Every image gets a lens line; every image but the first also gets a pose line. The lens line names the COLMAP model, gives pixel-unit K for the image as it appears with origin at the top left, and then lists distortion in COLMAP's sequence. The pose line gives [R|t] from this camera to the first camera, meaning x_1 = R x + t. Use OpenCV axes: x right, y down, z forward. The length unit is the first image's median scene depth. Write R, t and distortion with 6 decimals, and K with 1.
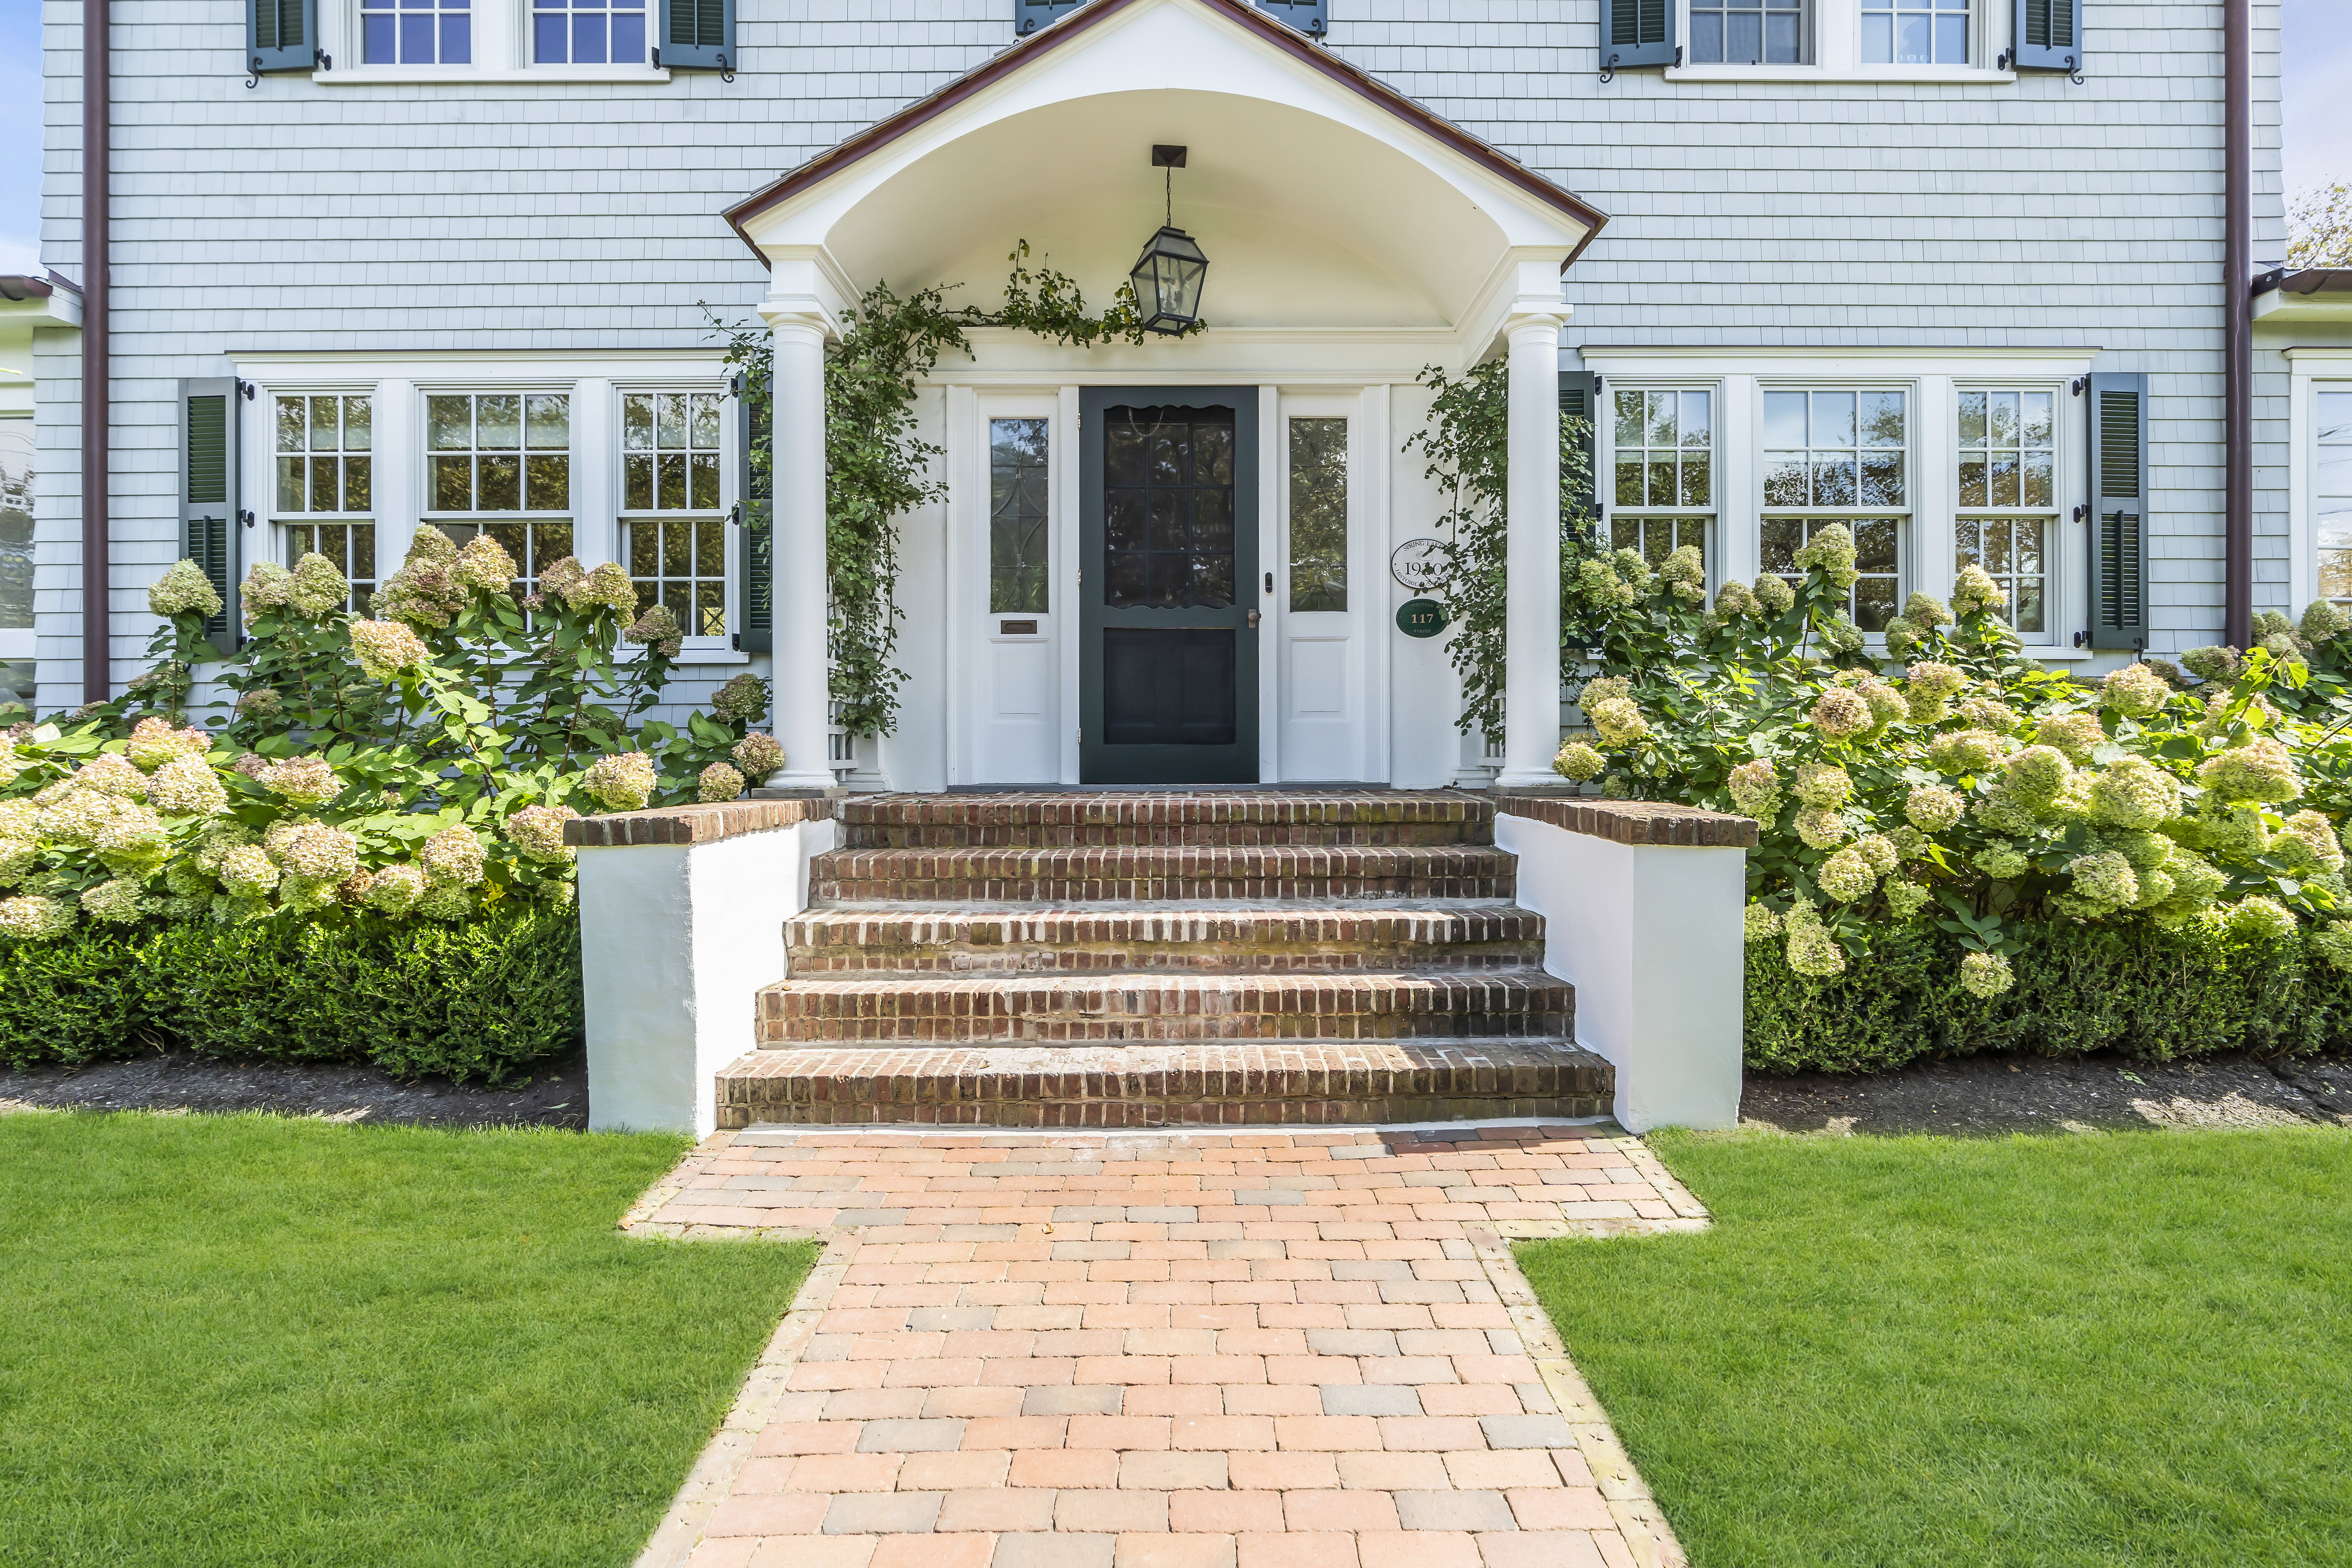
lens RADIAL K [[1075.6, 0, 1185.6], [0, 1075.6, 743.5], [0, 0, 1]] dist [-0.001495, 0.000141]
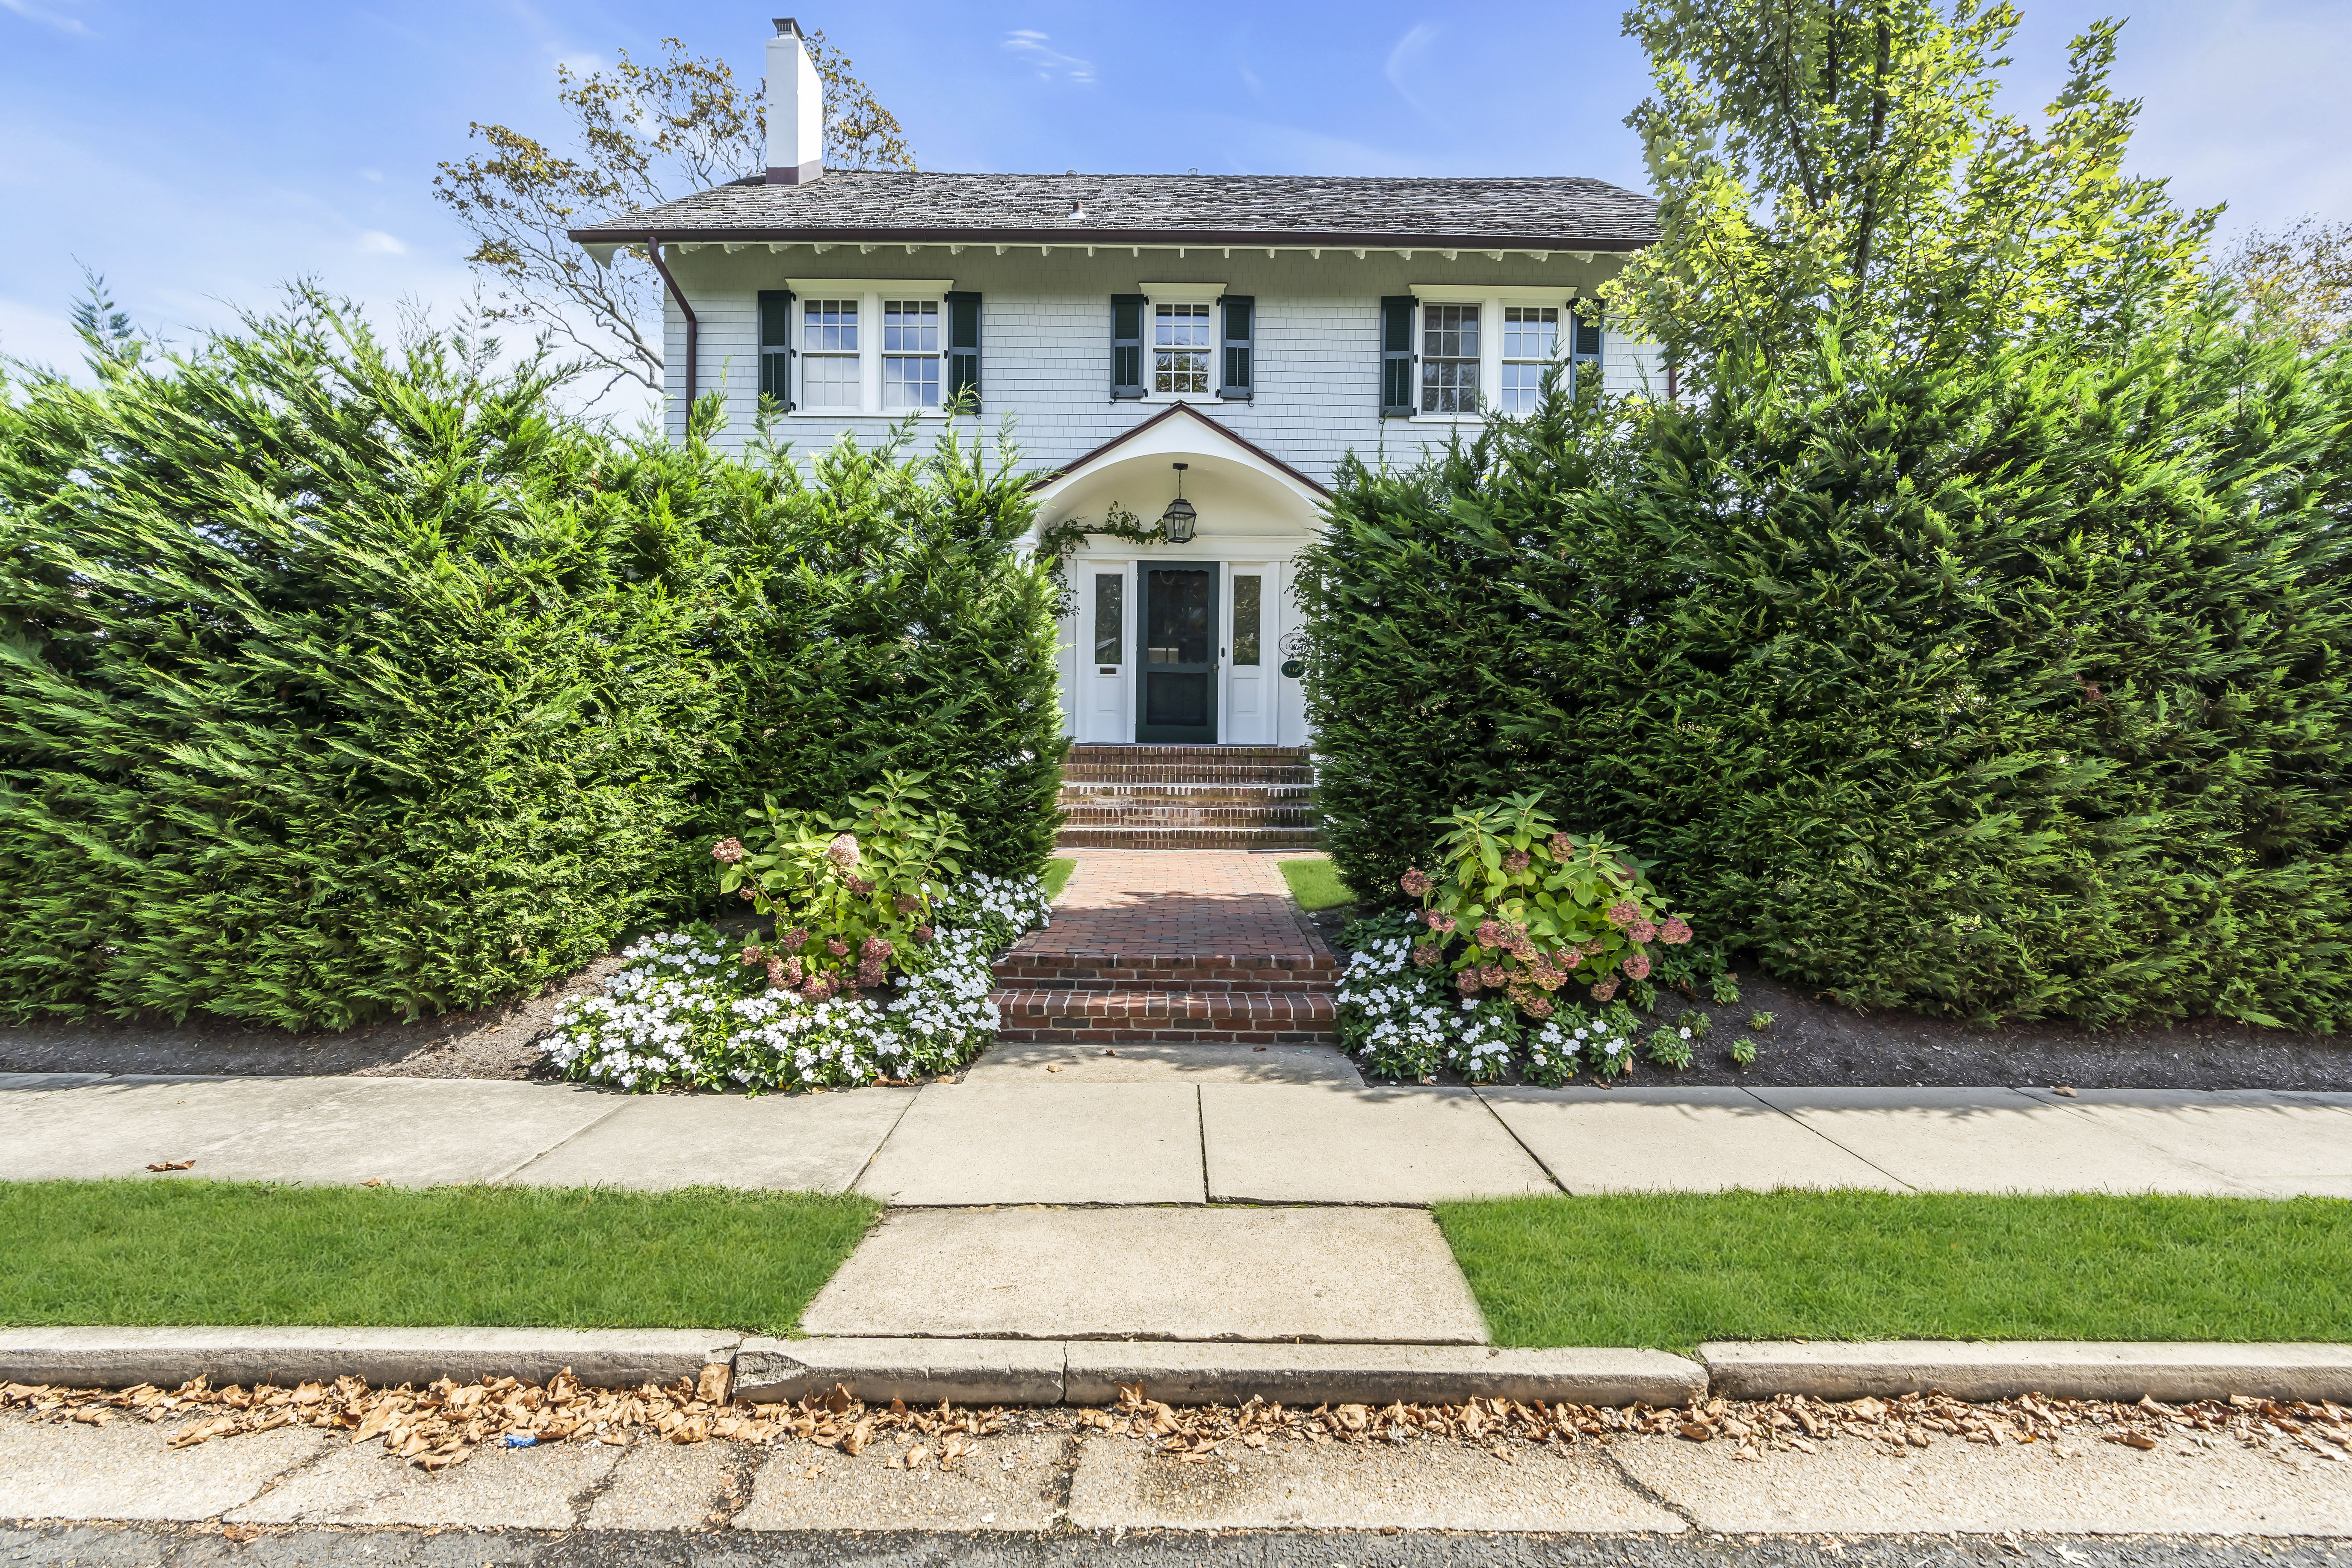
lens RADIAL K [[1071.6, 0, 1178.7], [0, 1071.6, 758.1], [0, 0, 1]] dist [0.000574, 0.001073]
pose [[0.999898, 0.013346, -0.005172, 0.001046], [-0.013330, 0.999906, 0.003279, 0.078634], [0.005216, -0.003209, 0.999981, -1.533646]]
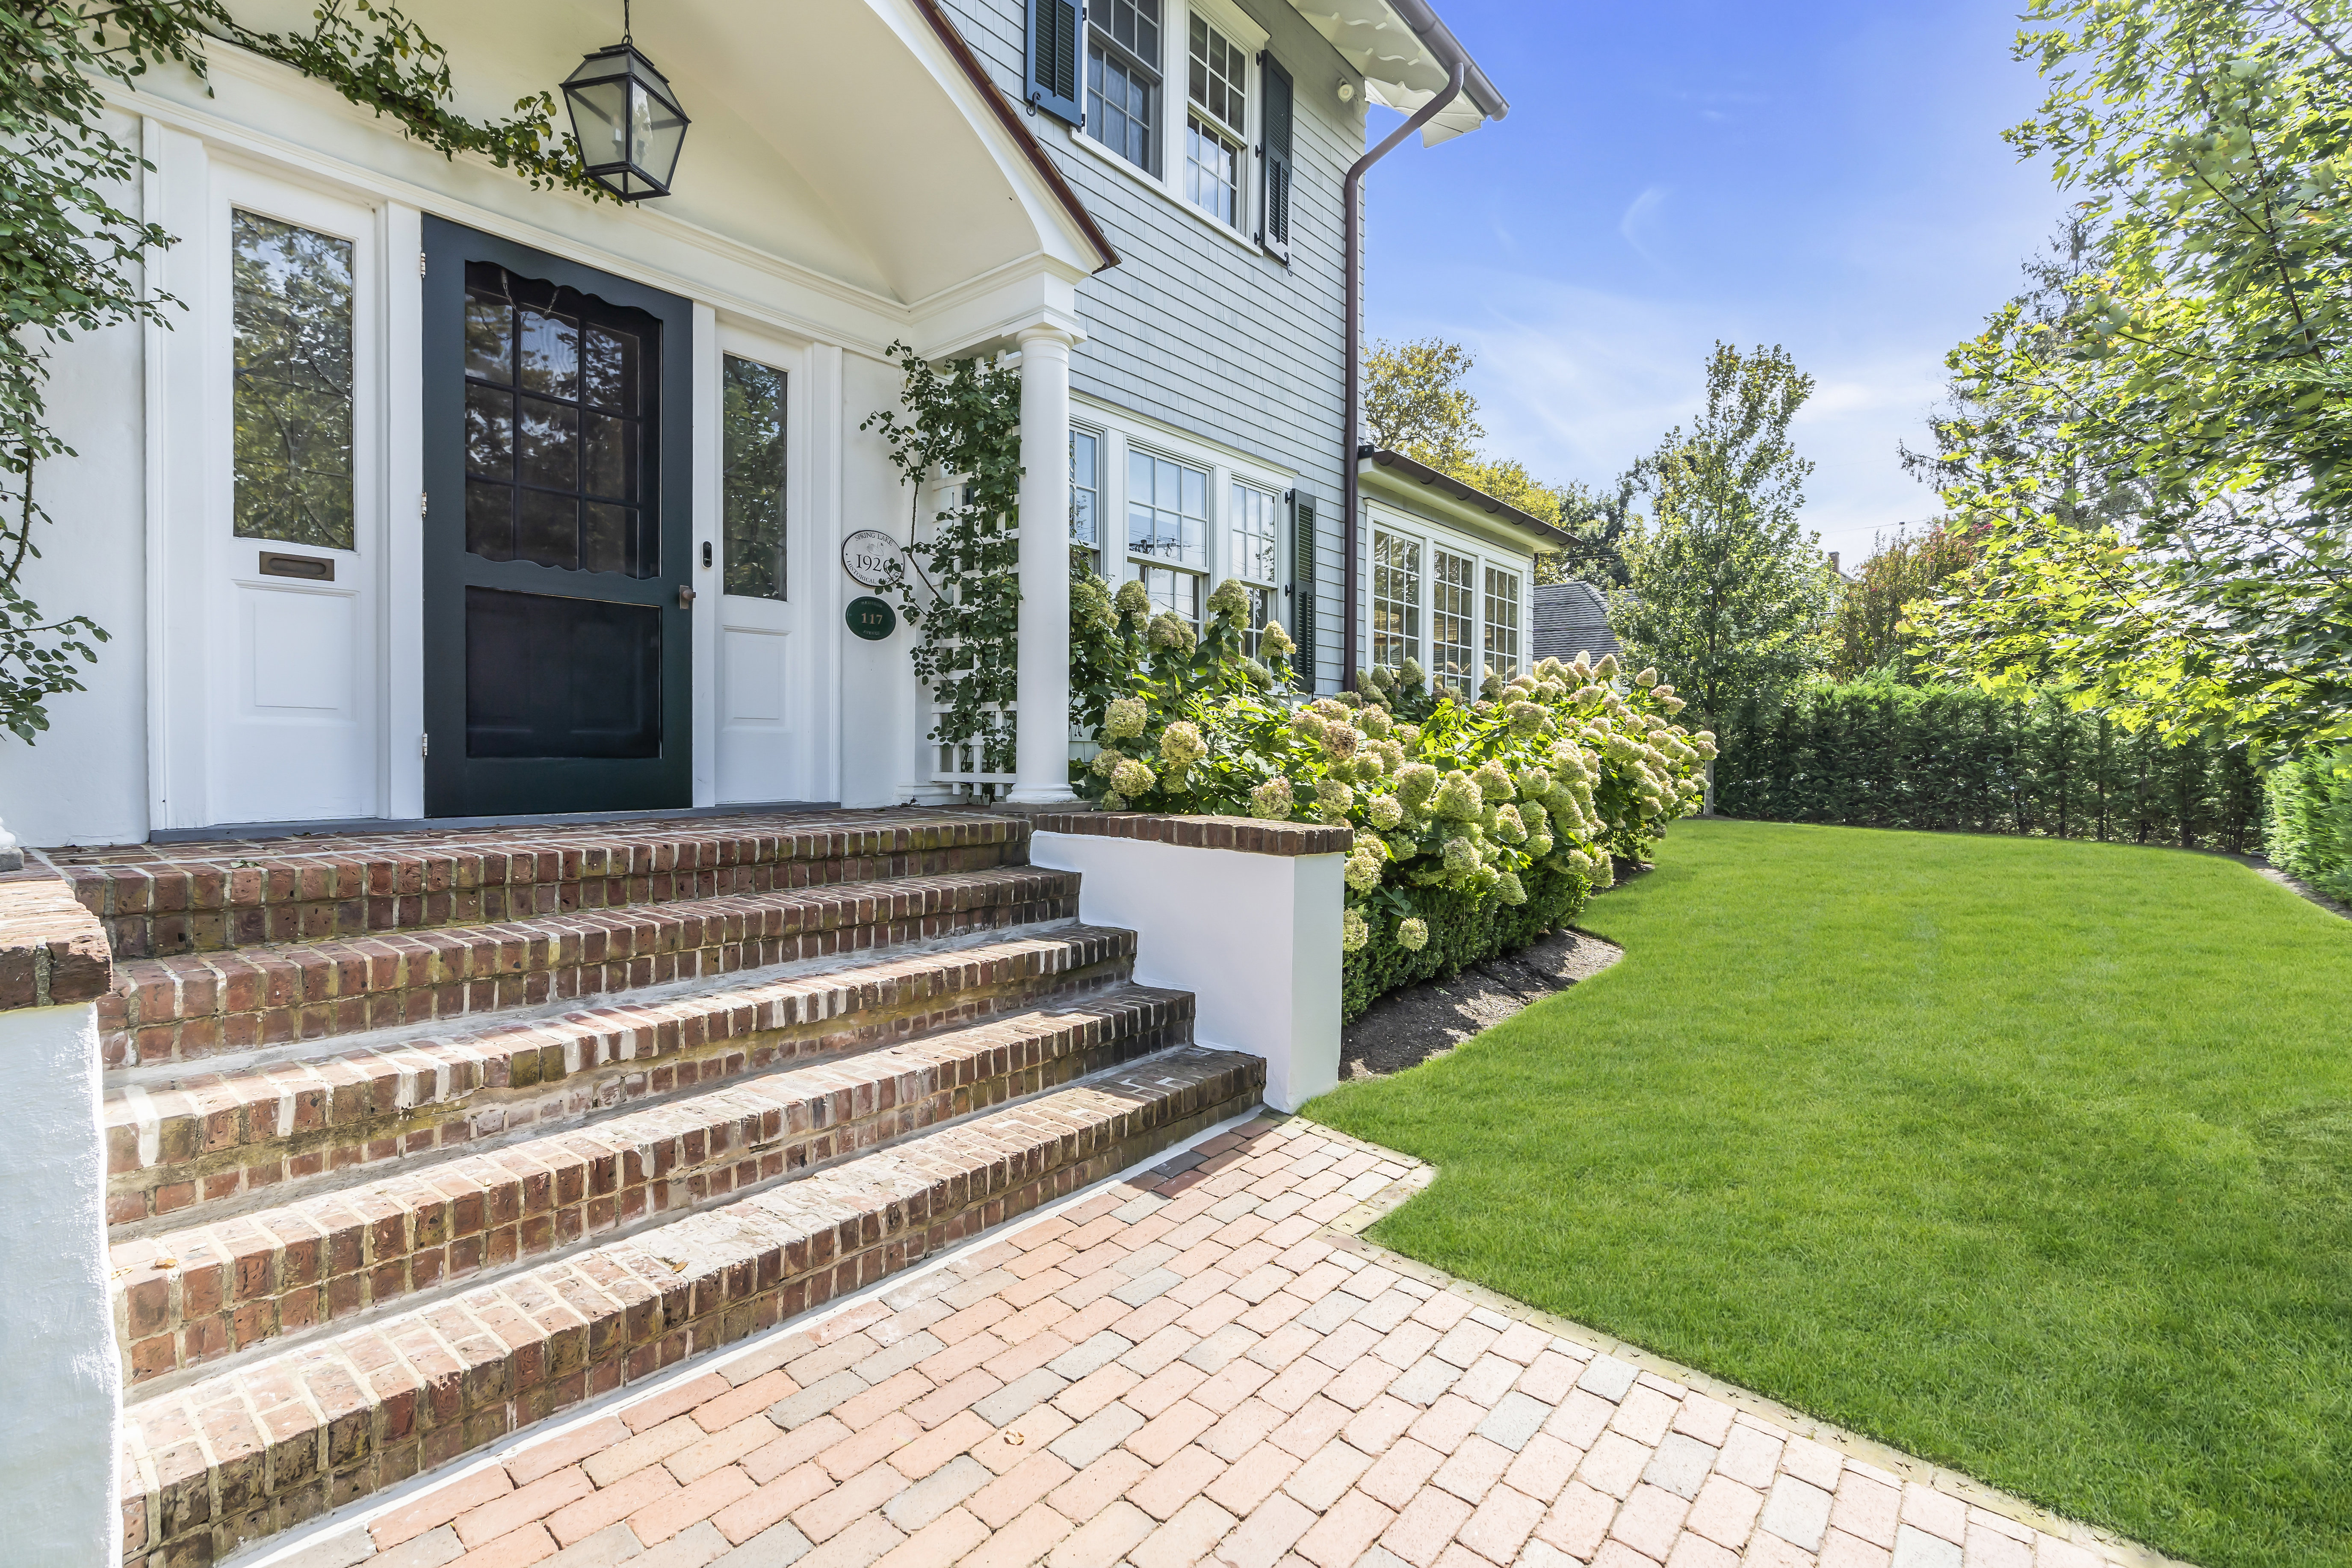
lens RADIAL K [[1071.6, 0, 1178.7], [0, 1071.6, 758.1], [0, 0, 1]] dist [0.000574, 0.001073]
pose [[0.644737, 0.000811, 0.764404, -0.394186], [-0.010532, 0.999914, 0.007823, -0.011654], [-0.764332, -0.013094, 0.644690, 0.288638]]
